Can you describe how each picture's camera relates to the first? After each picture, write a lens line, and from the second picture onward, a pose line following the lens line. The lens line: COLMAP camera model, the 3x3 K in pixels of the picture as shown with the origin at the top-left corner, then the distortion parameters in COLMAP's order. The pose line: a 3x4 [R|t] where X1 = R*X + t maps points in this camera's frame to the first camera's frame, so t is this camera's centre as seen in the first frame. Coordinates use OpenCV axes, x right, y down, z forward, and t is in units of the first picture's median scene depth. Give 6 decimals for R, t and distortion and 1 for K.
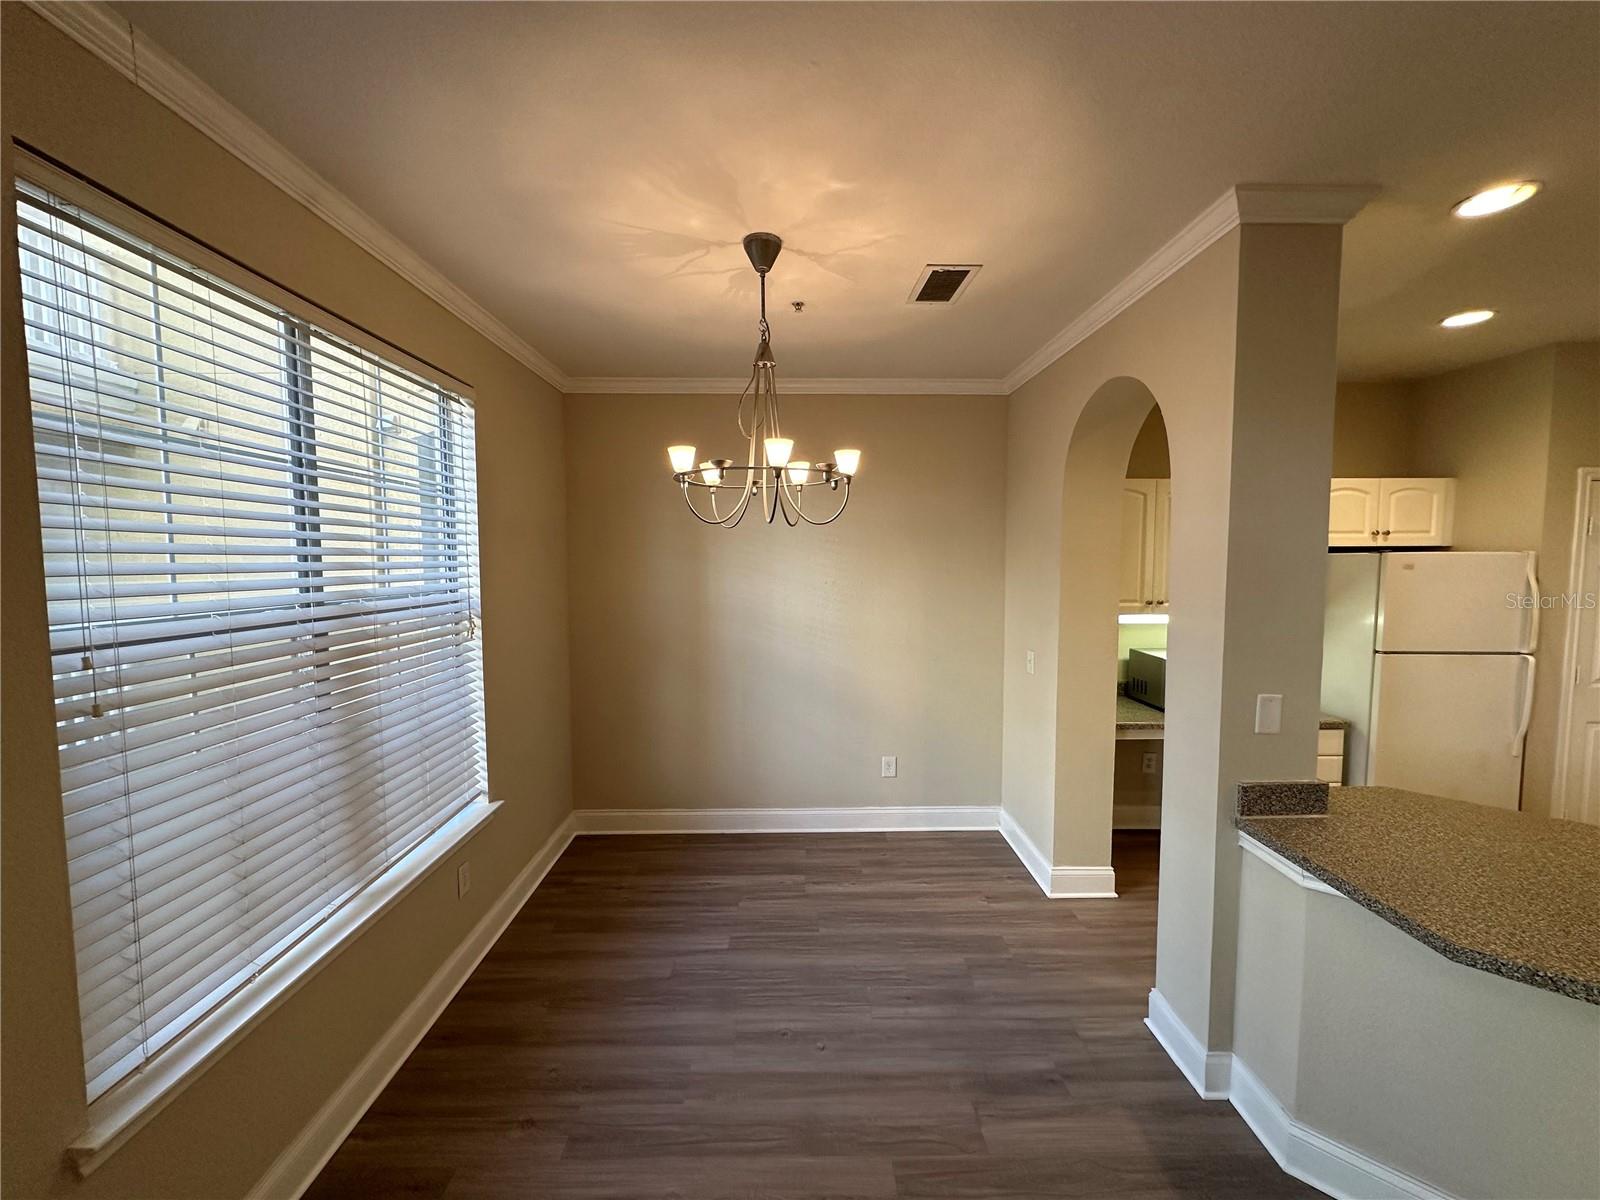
lens RADIAL K [[638.0, 0, 797.8], [0, 638.0, 600.3], [0, 0, 1]] dist [-0.003582, -0.000444]
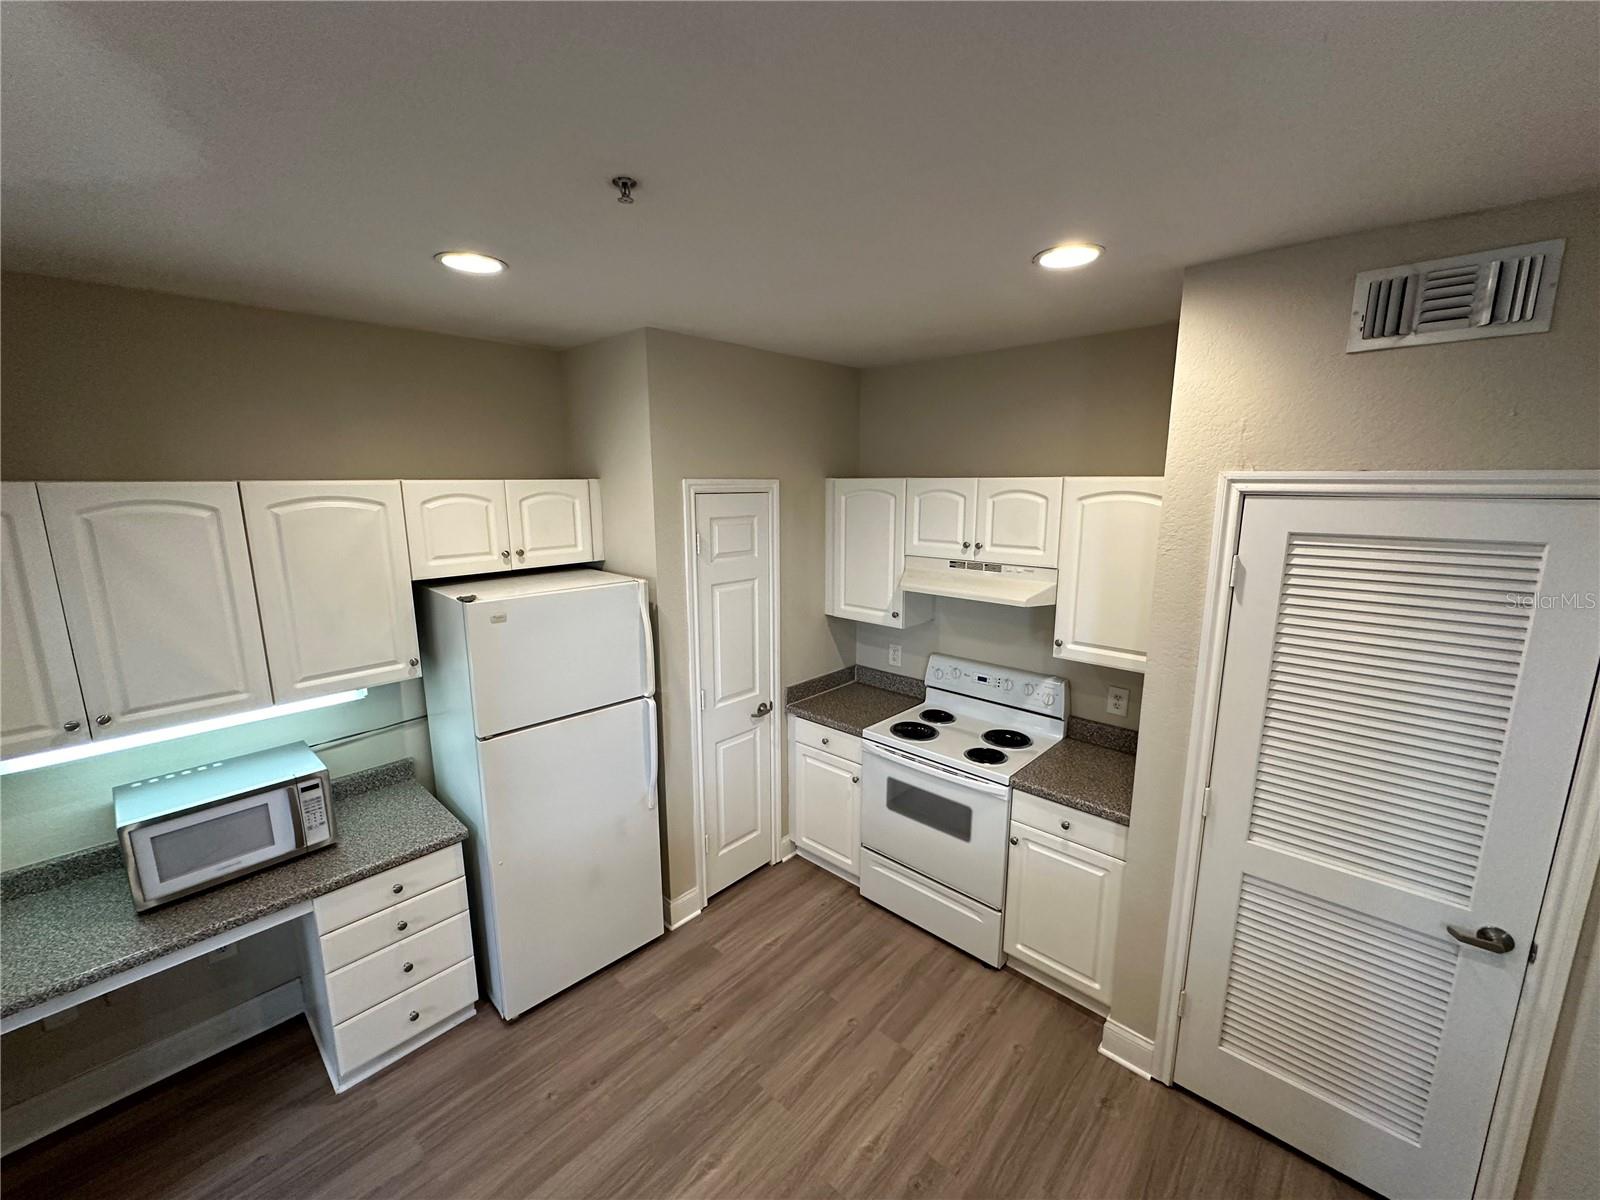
lens RADIAL K [[638.0, 0, 796.3], [0, 638.0, 600.7], [0, 0, 1]] dist [-0.003582, -0.000444]
pose [[0.679617, -0.130427, 0.721879, 0.590812], [0.055176, 0.990368, 0.126991, -0.128256], [-0.731489, -0.046475, 0.680268, 0.229459]]
